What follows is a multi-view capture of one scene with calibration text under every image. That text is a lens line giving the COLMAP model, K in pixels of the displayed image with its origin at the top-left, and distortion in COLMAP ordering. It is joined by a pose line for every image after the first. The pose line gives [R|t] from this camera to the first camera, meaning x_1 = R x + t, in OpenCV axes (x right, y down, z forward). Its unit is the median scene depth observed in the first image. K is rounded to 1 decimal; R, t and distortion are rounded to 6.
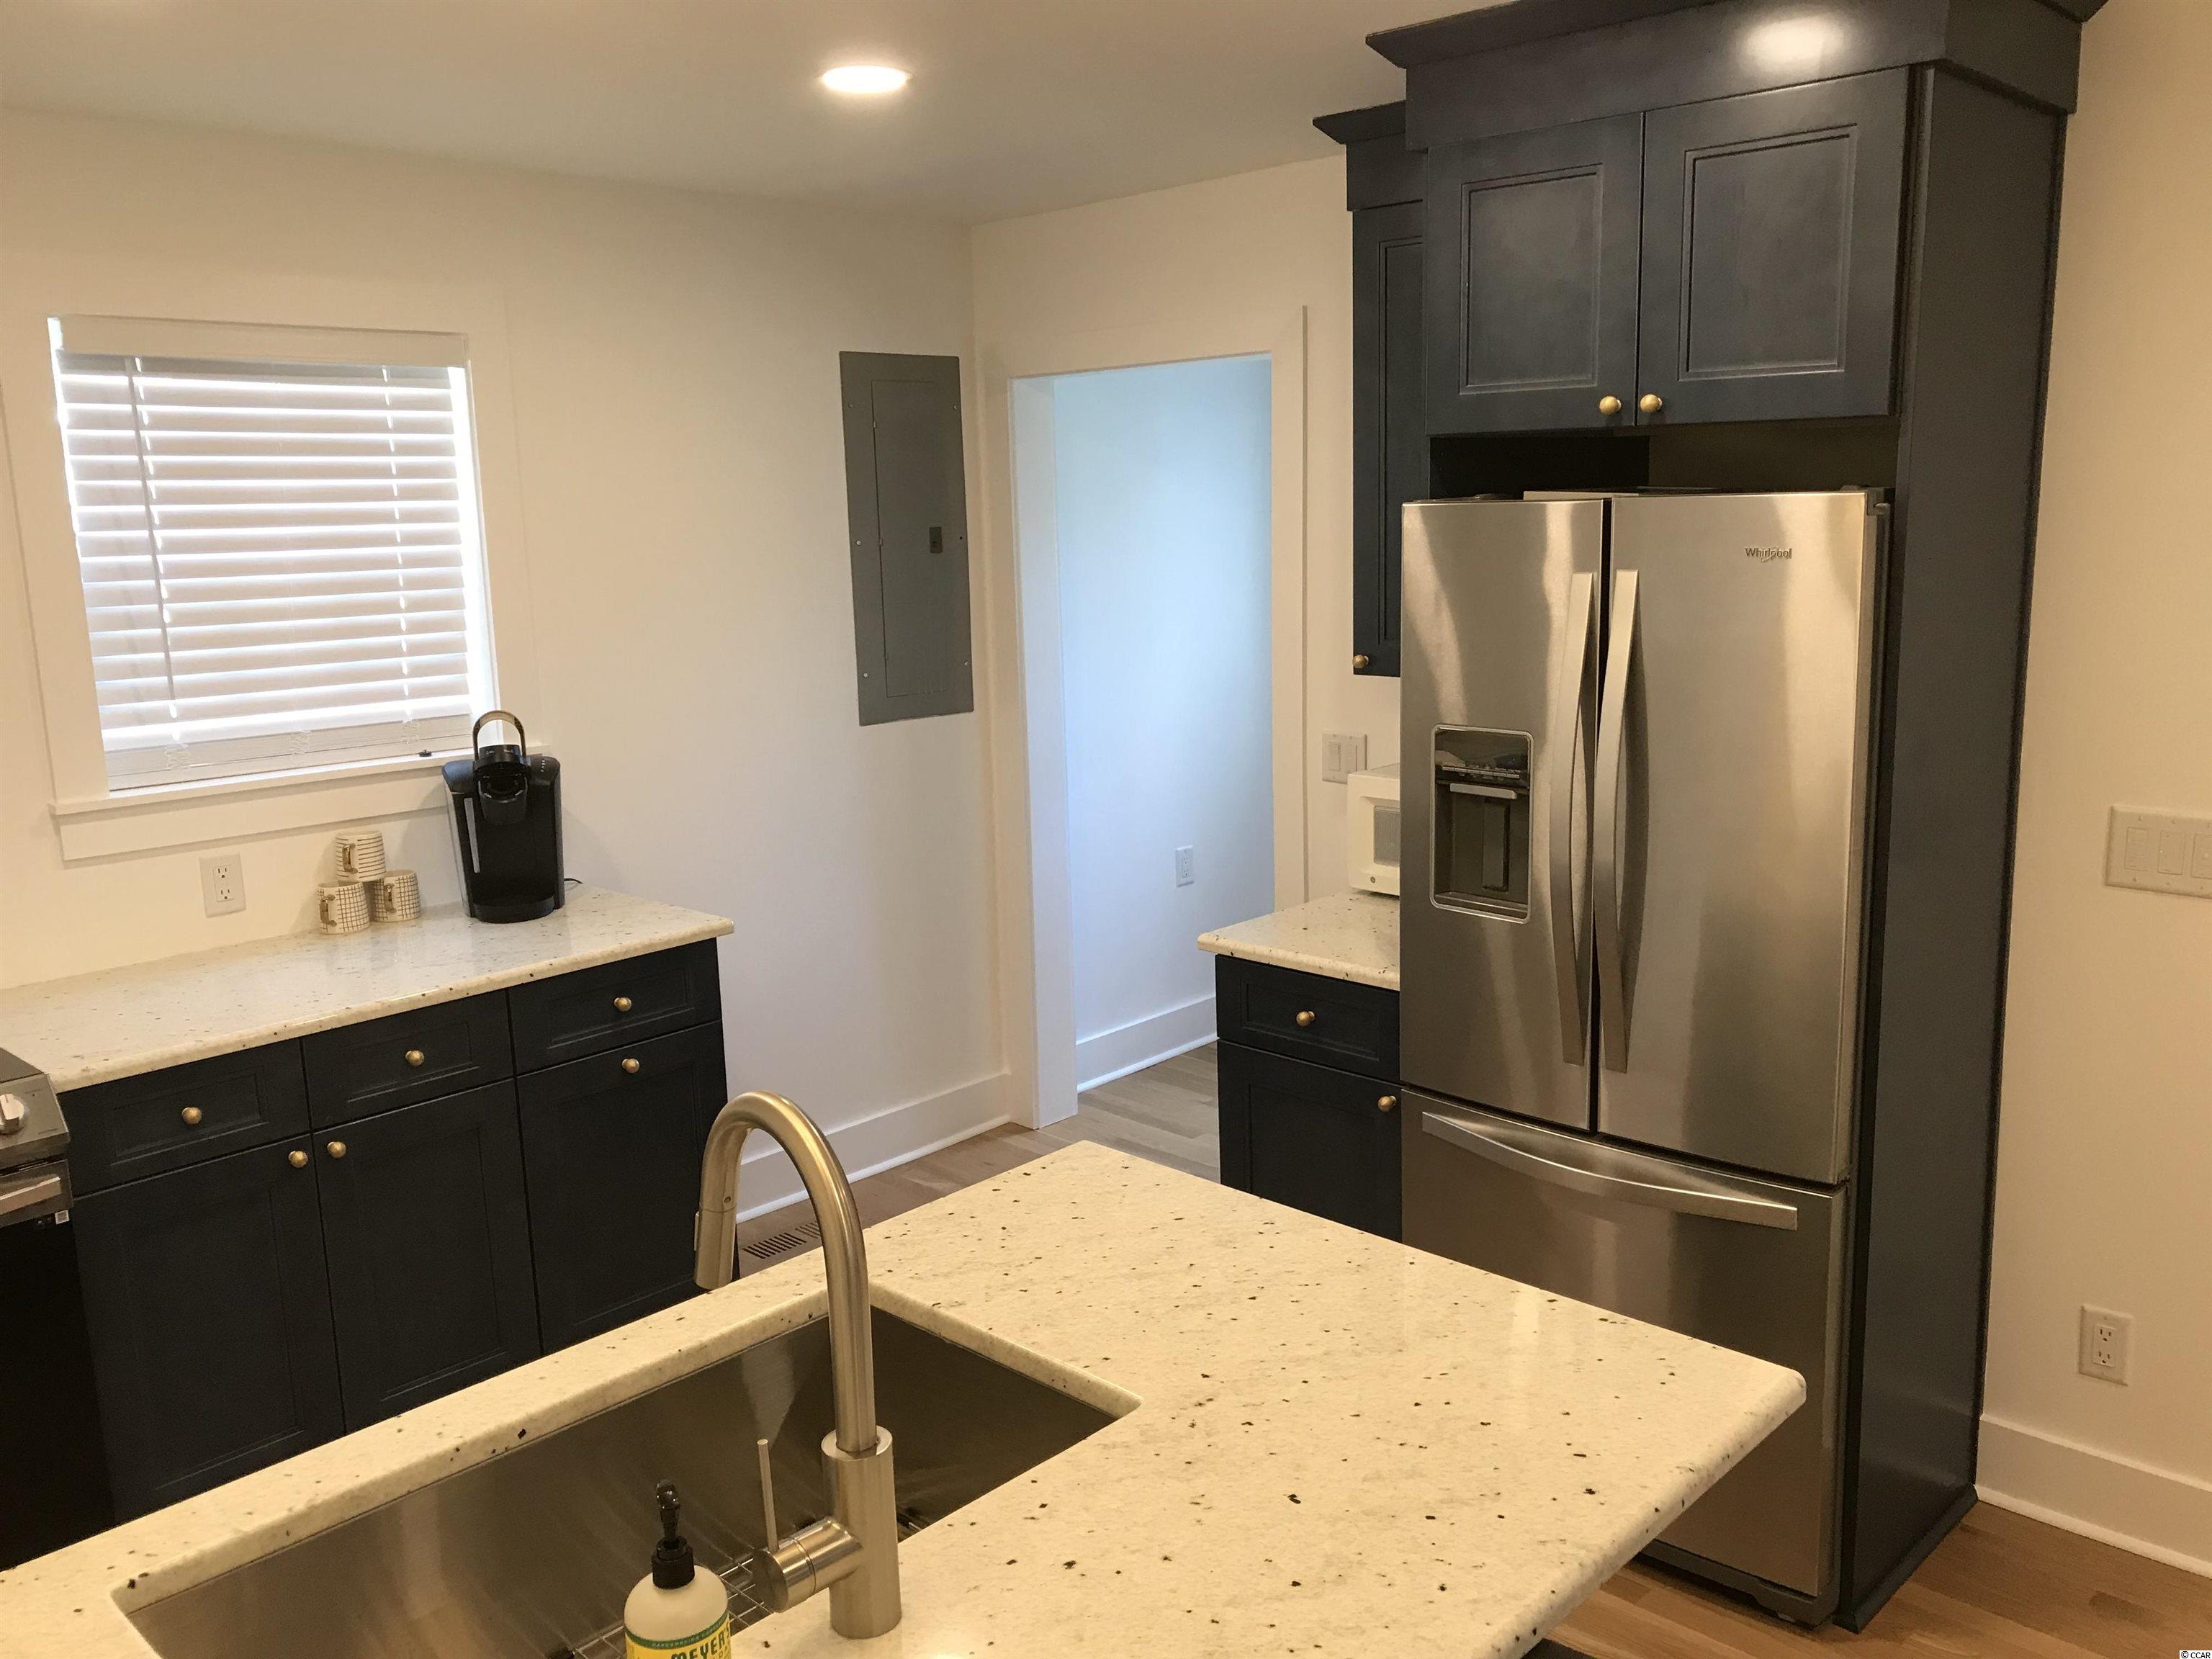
lens RADIAL K [[1799.6, 0, 1107.0], [0, 1799.6, 788.8], [0, 0, 1]] dist [0.049616, -0.066207]
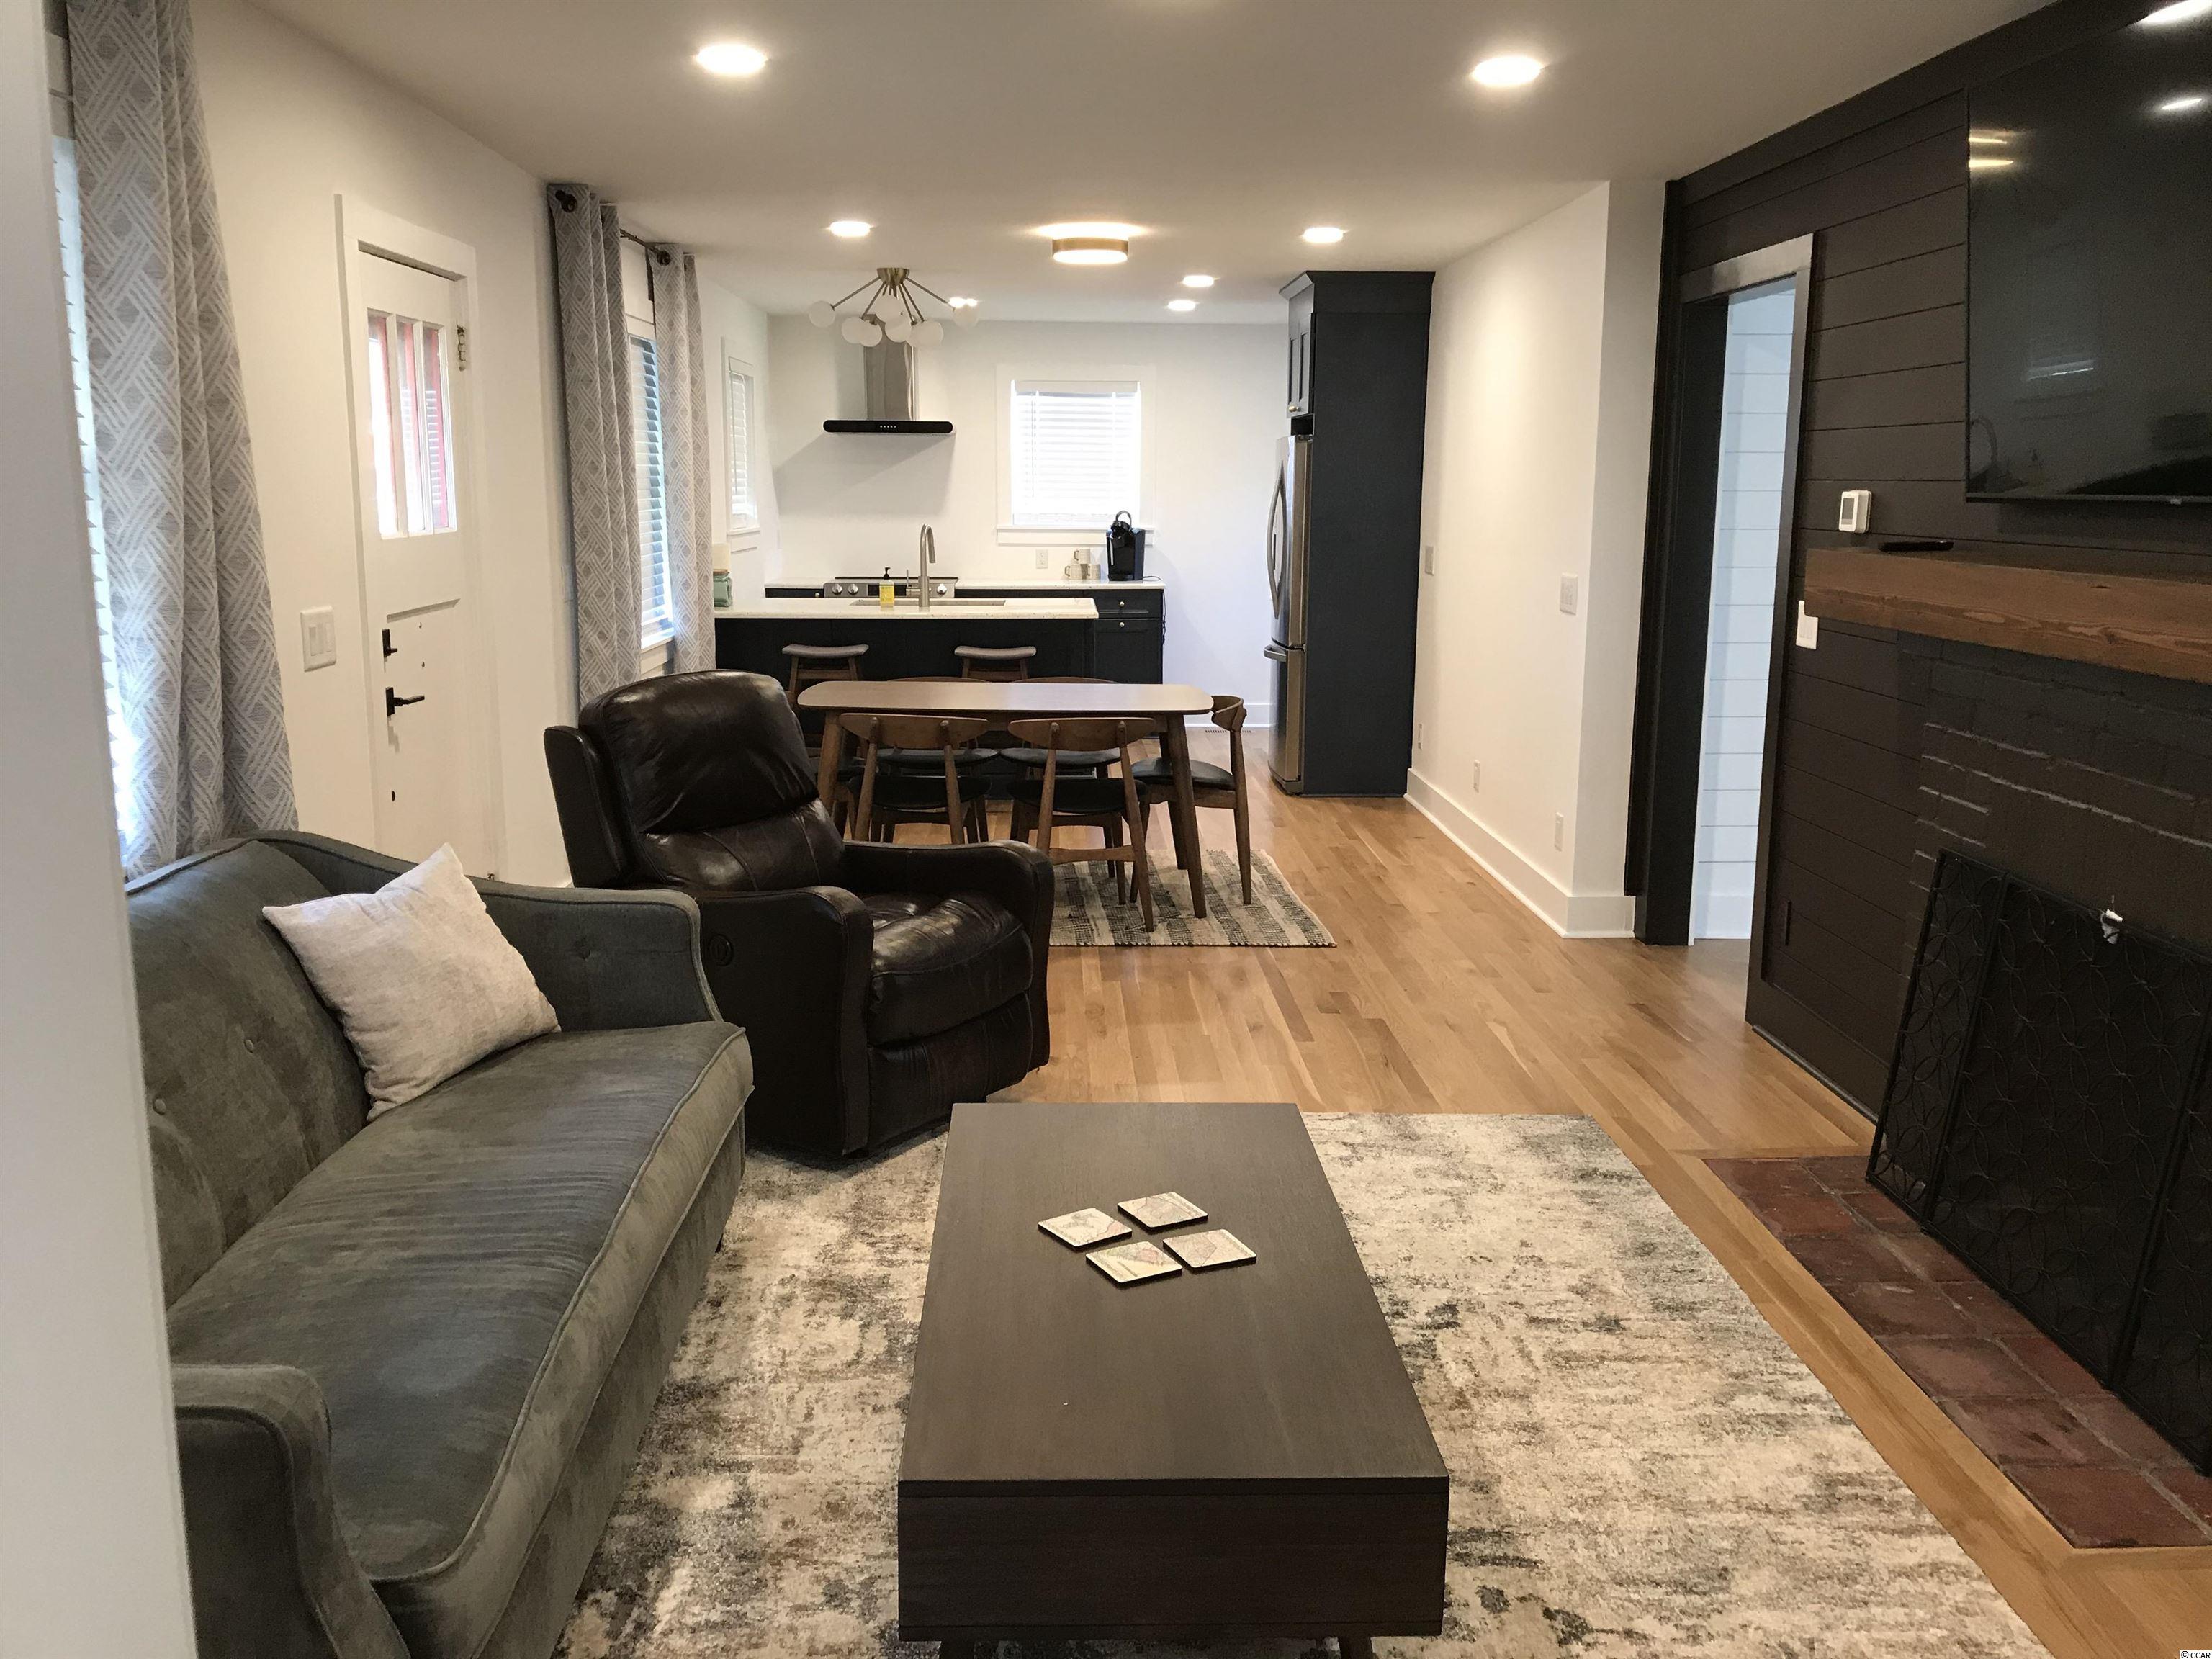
lens RADIAL K [[1799.6, 0, 1107.0], [0, 1799.6, 788.8], [0, 0, 1]] dist [0.049616, -0.066207]
pose [[0.708747, 0.148589, -0.689637, 1.754442], [-0.141750, 0.987625, 0.067115, 0.213880], [0.691075, 0.050189, 0.721039, -1.123982]]
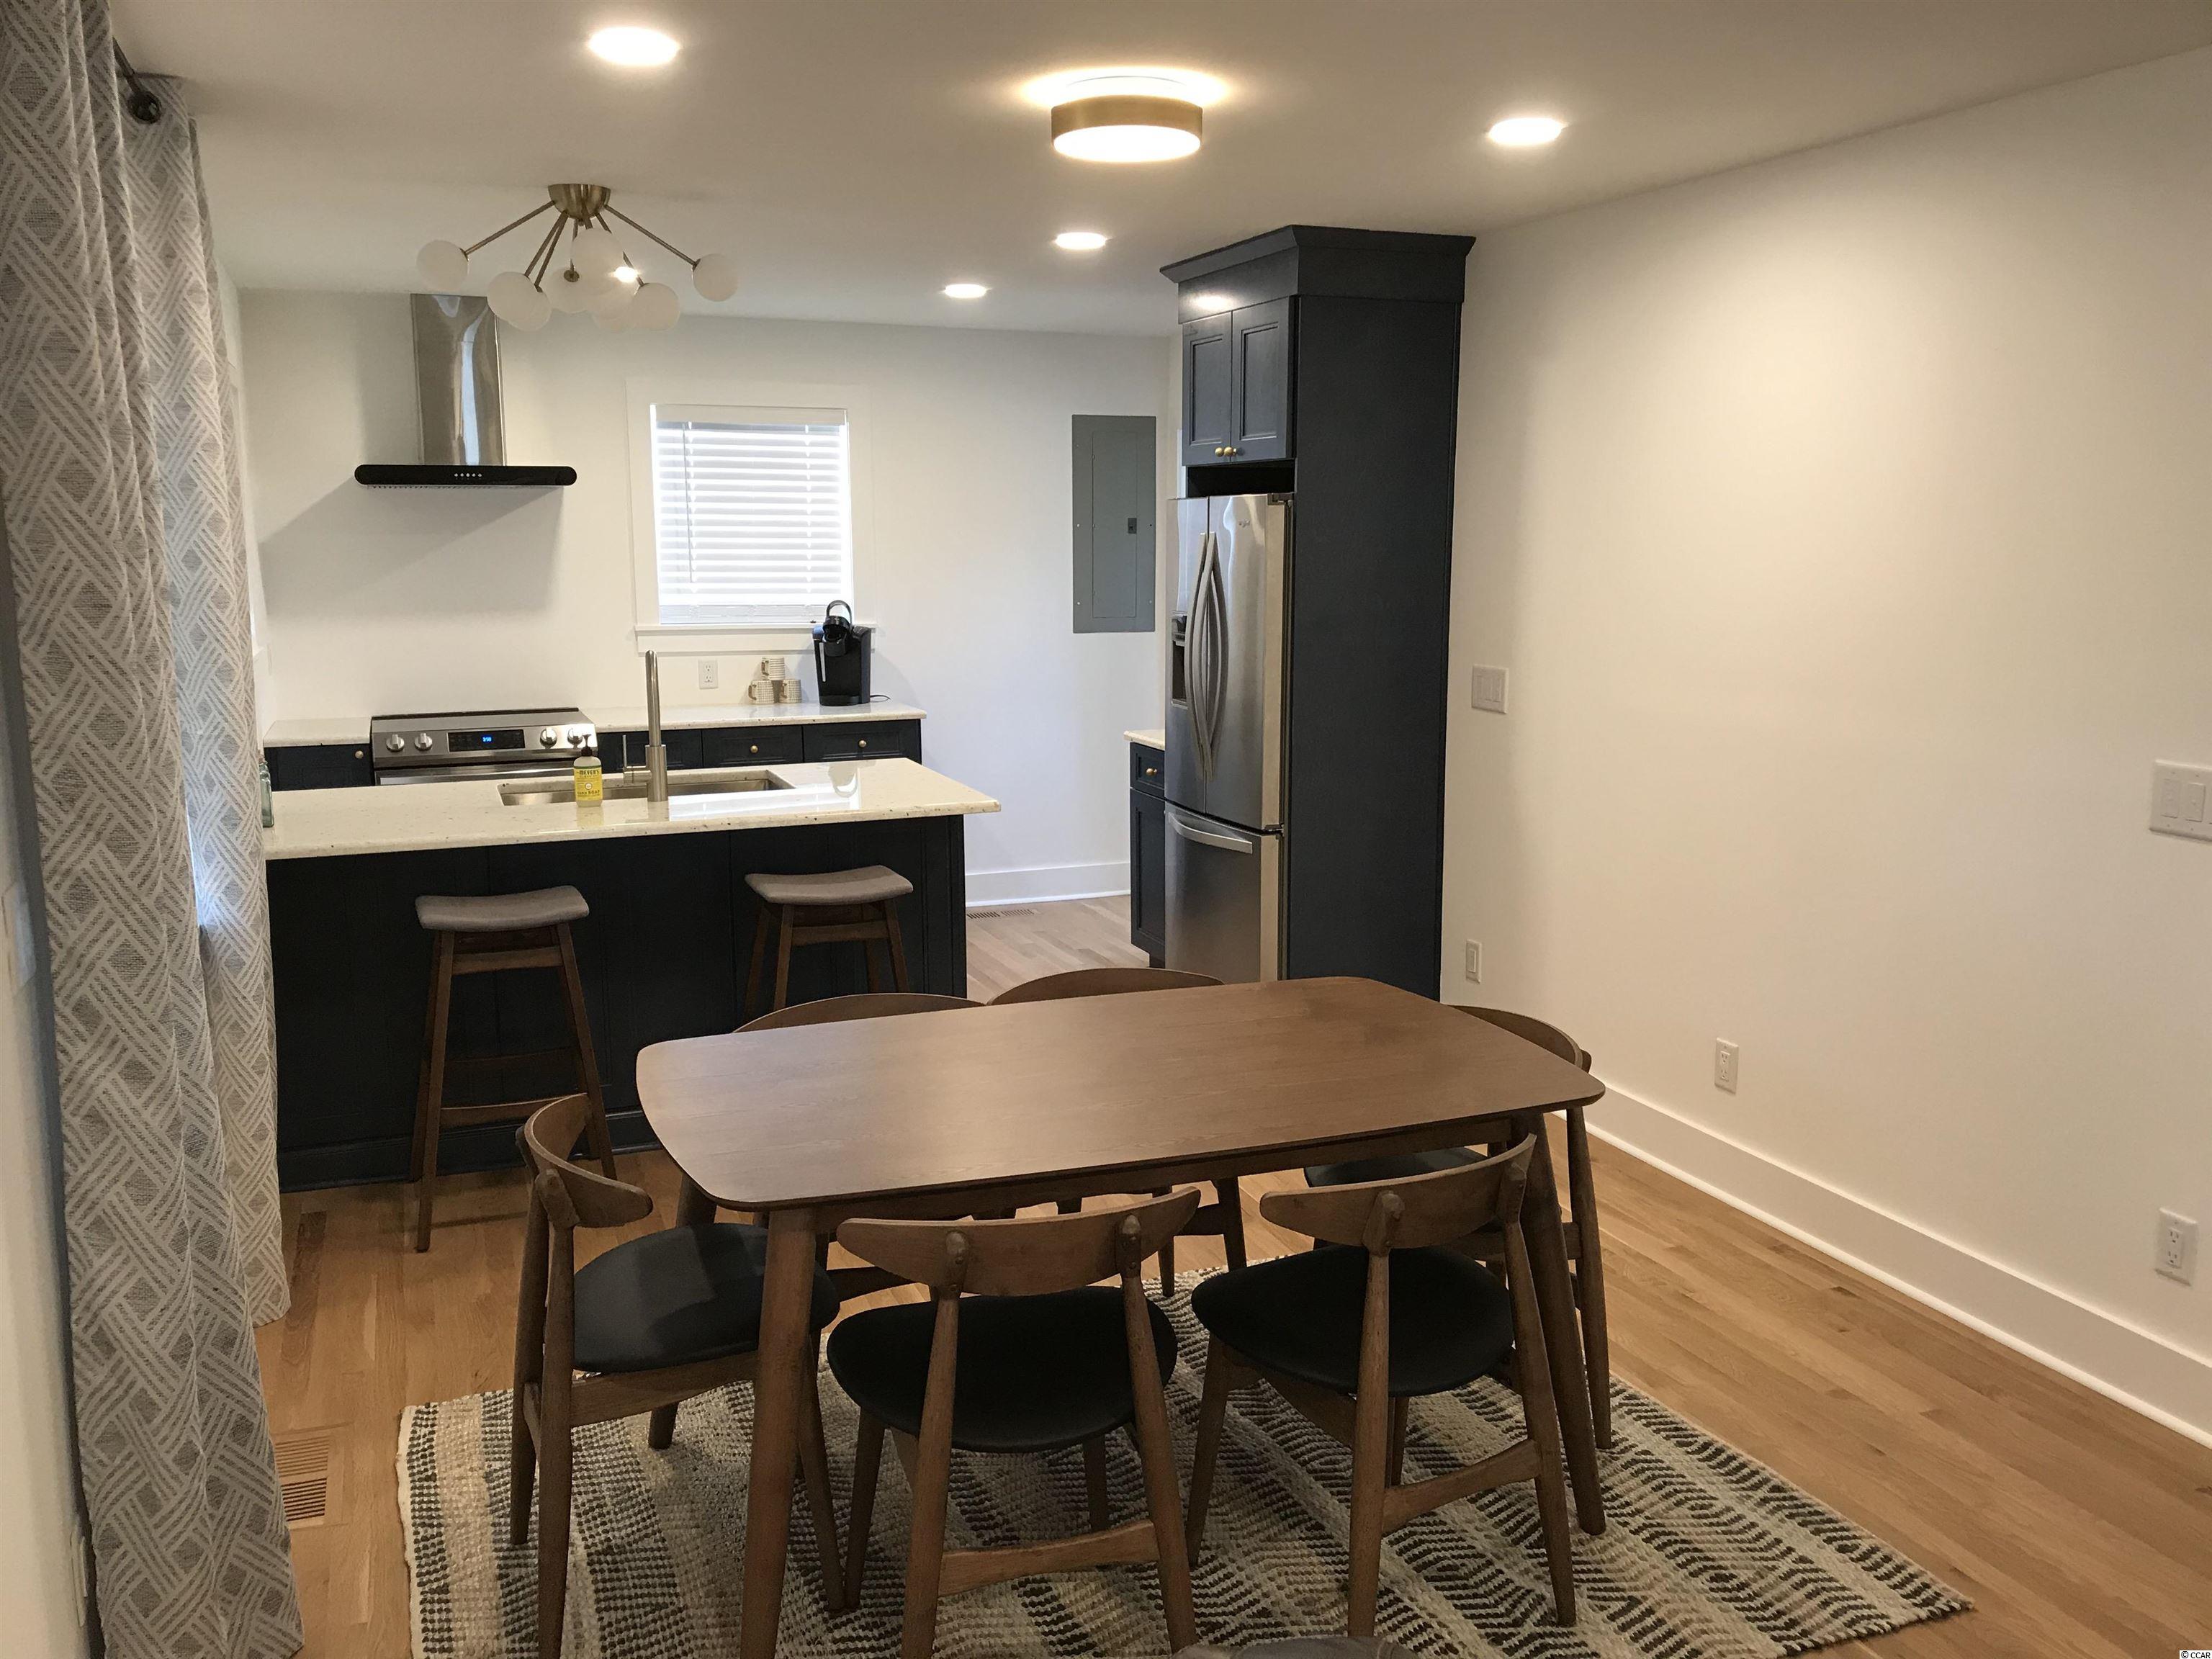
lens RADIAL K [[1799.6, 0, 1107.0], [0, 1799.6, 788.8], [0, 0, 1]] dist [0.049616, -0.066207]
pose [[0.903078, 0.086542, -0.420666, 0.780478], [-0.093359, 0.995623, 0.004405, 0.127223], [0.419206, 0.035294, 0.907205, -0.659195]]
